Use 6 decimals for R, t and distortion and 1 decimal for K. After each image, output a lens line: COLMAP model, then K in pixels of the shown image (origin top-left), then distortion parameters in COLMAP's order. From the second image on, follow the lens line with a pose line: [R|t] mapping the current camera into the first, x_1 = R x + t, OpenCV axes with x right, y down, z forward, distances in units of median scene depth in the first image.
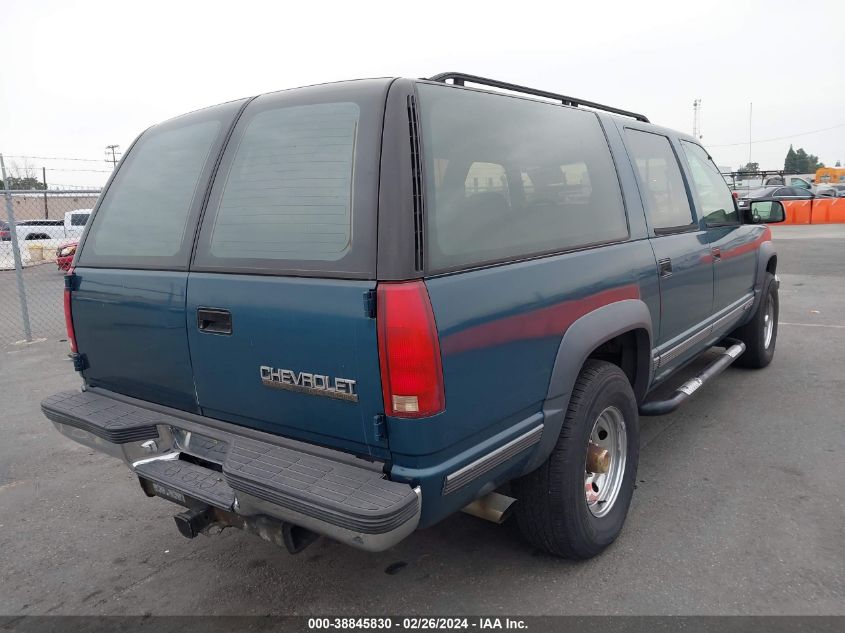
lens RADIAL K [[646.0, 0, 446.0], [0, 646.0, 300.2], [0, 0, 1]] dist [0.073651, 0.000119]
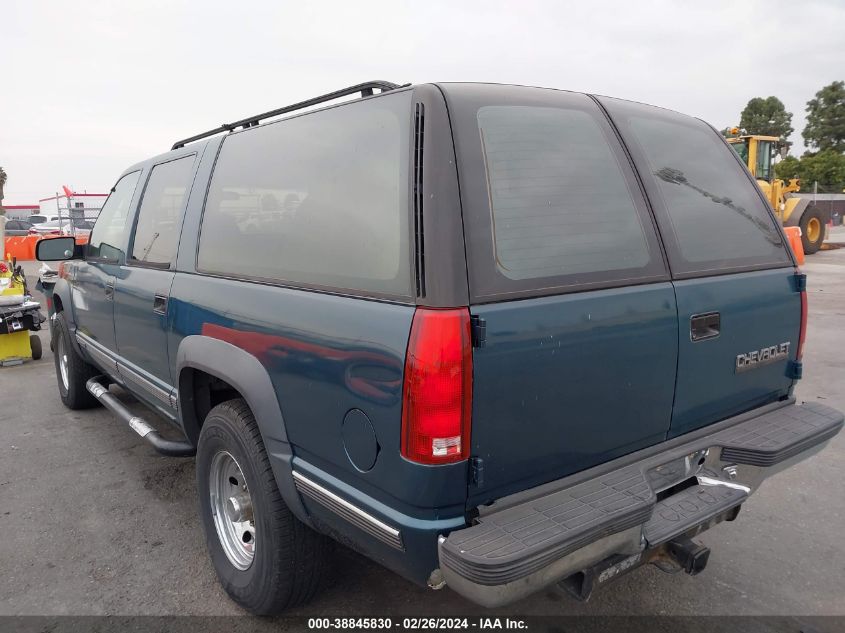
lens RADIAL K [[720.5, 0, 422.5], [0, 720.5, 316.5], [0, 0, 1]] dist [-0.074302, -0.002074]
pose [[0.285459, -0.086601, 0.954470, -1.124800], [0.152652, 0.987303, 0.043925, -0.070857], [-0.946156, 0.133163, 0.295055, 0.810576]]
